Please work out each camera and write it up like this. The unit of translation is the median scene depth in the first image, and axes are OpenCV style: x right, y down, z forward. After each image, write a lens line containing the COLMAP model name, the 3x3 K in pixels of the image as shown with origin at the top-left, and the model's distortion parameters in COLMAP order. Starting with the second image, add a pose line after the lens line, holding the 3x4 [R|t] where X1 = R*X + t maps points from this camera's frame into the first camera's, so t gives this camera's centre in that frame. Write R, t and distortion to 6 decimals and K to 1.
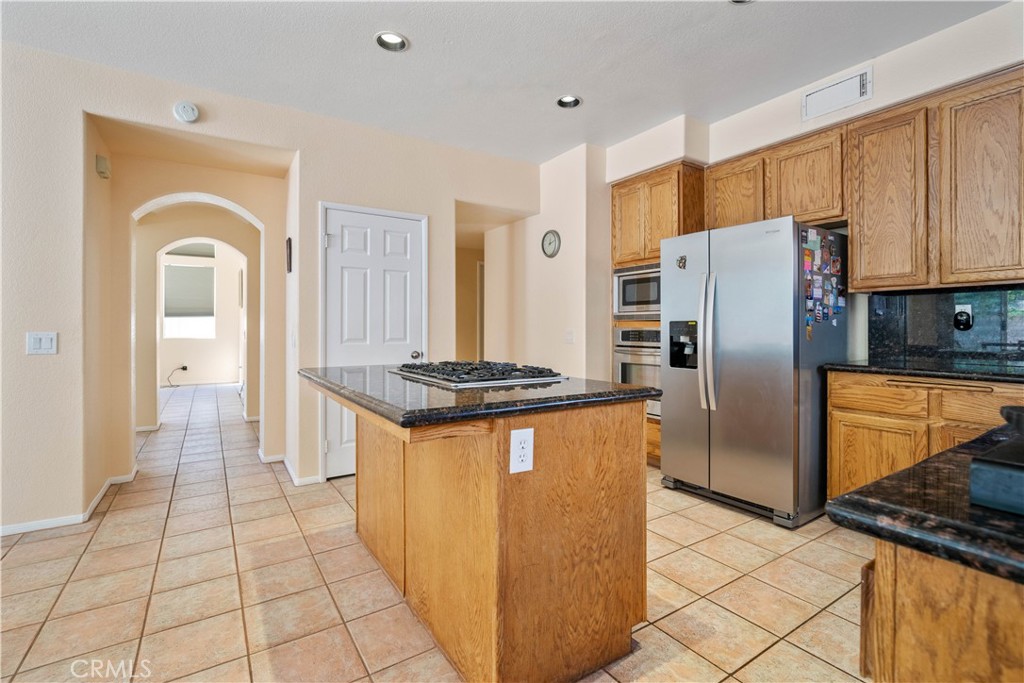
lens RADIAL K [[464.4, 0, 513.3], [0, 464.4, 326.1], [0, 0, 1]] dist [-0.017890, 0.000075]
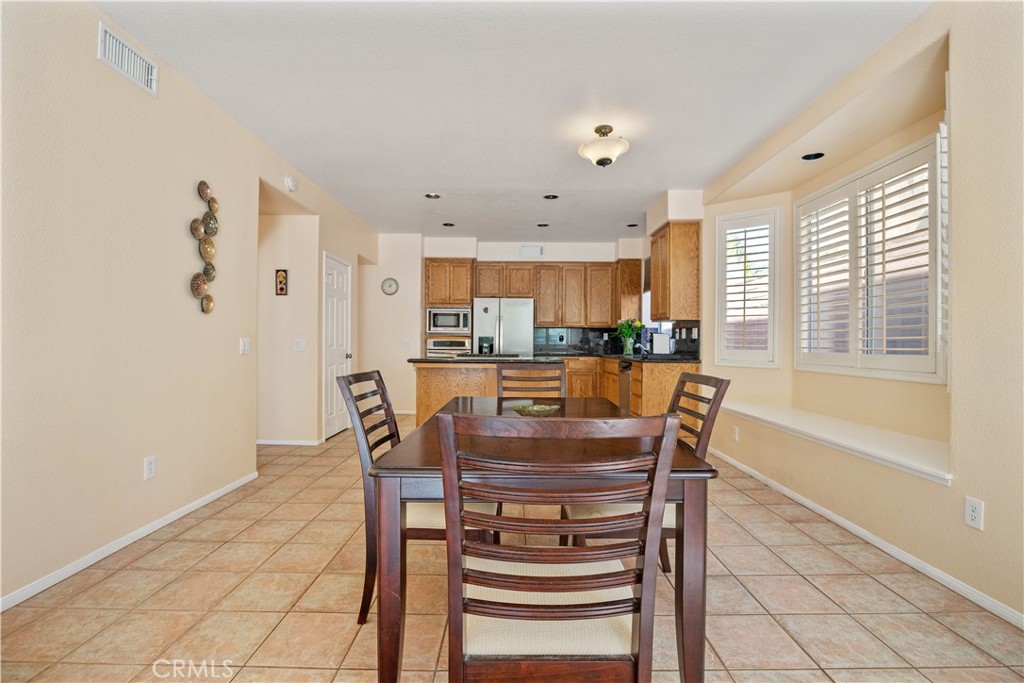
lens RADIAL K [[478.2, 0, 512.5], [0, 478.2, 328.2], [0, 0, 1]] dist [-0.022586, 0.000194]
pose [[0.552876, 0.030317, 0.832712, -1.548205], [-0.012530, 0.999527, -0.028071, 0.012361], [-0.833169, 0.005086, 0.552995, -0.391085]]
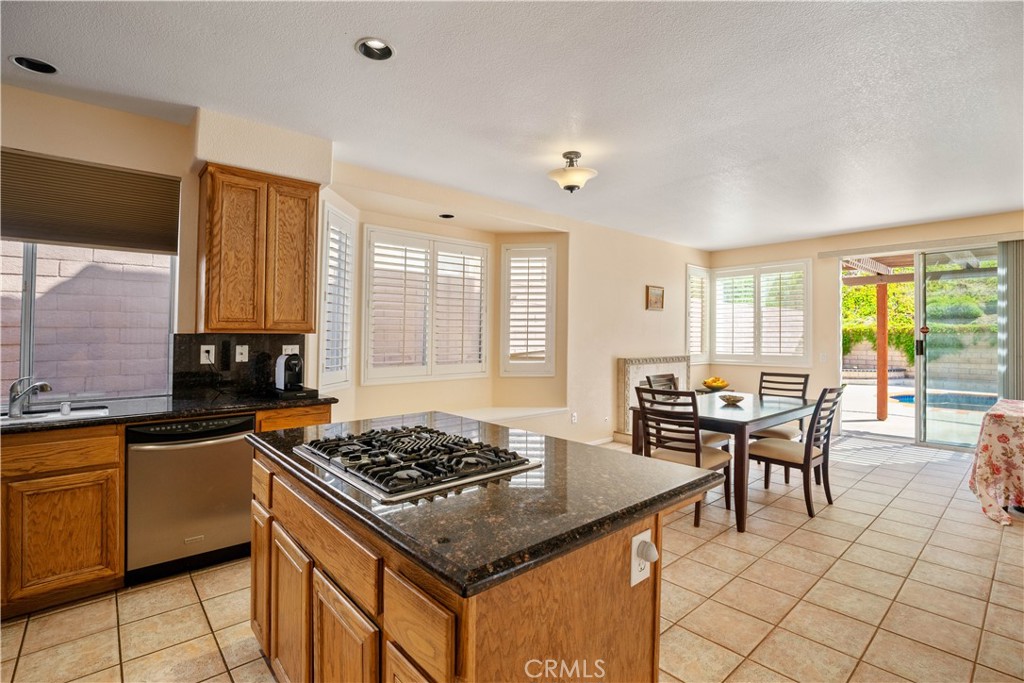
lens RADIAL K [[478.2, 0, 512.5], [0, 478.2, 328.2], [0, 0, 1]] dist [-0.022586, 0.000194]
pose [[-0.989962, -0.000187, -0.141334, -0.087412], [0.002880, 0.999765, -0.021496, -0.063721], [0.141305, -0.021687, -0.989729, 1.272459]]
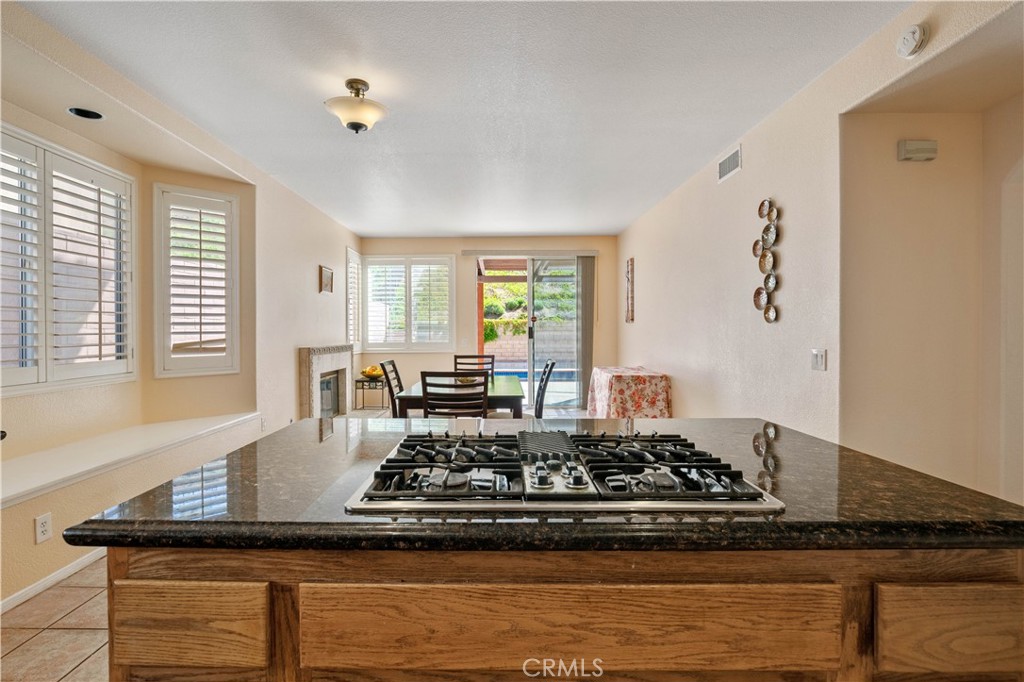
lens RADIAL K [[491.9, 0, 512.0], [0, 491.9, 341.0], [0, 0, 1]] dist [-0.008248, 0.000349]
pose [[-0.559196, 0.024464, -0.828674, 0.253619], [0.009989, 0.999691, 0.022773, -0.032585], [0.828975, 0.004457, -0.559268, 0.911067]]
